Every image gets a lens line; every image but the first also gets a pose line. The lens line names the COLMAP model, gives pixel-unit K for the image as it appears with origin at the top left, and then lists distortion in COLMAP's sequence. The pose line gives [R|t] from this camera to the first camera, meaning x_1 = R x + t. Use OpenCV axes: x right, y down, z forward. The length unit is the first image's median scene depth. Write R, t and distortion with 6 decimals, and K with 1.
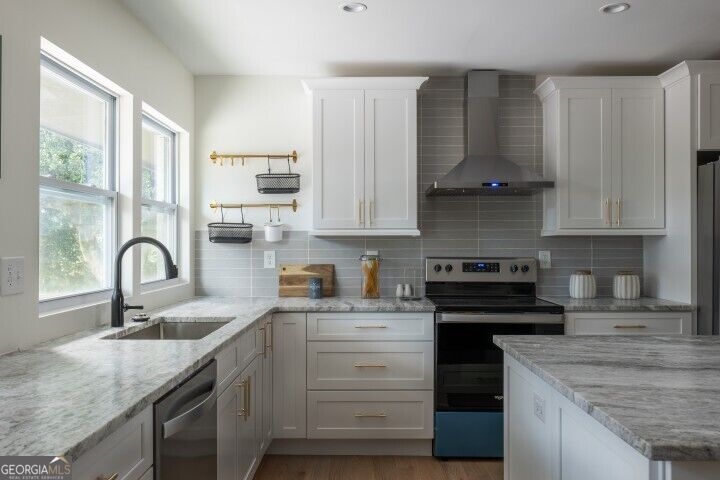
lens RADIAL K [[615.4, 0, 360.4], [0, 615.4, 243.7], [0, 0, 1]] dist [0.038684, -0.057007]
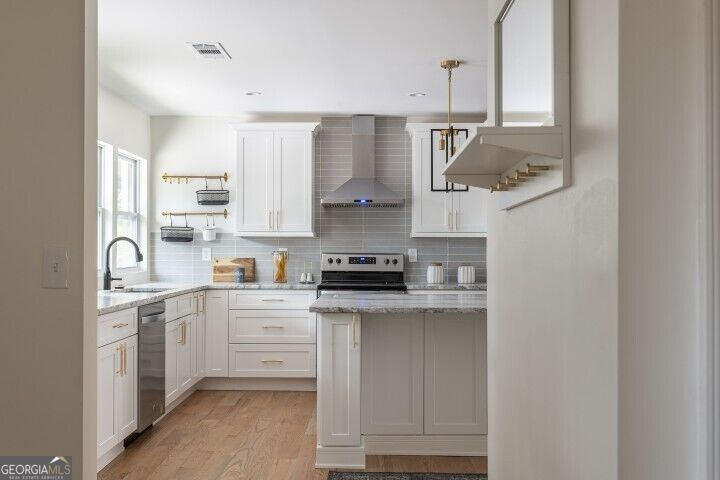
lens RADIAL K [[898.3, 0, 359.2], [0, 898.3, 243.4], [0, 0, 1]] dist [0.087420, 0.000000]
pose [[0.999752, 0.004081, -0.021889, 0.232595], [-0.004179, 0.999981, -0.004434, 0.009739], [0.021870, 0.004525, 0.999751, -0.970703]]
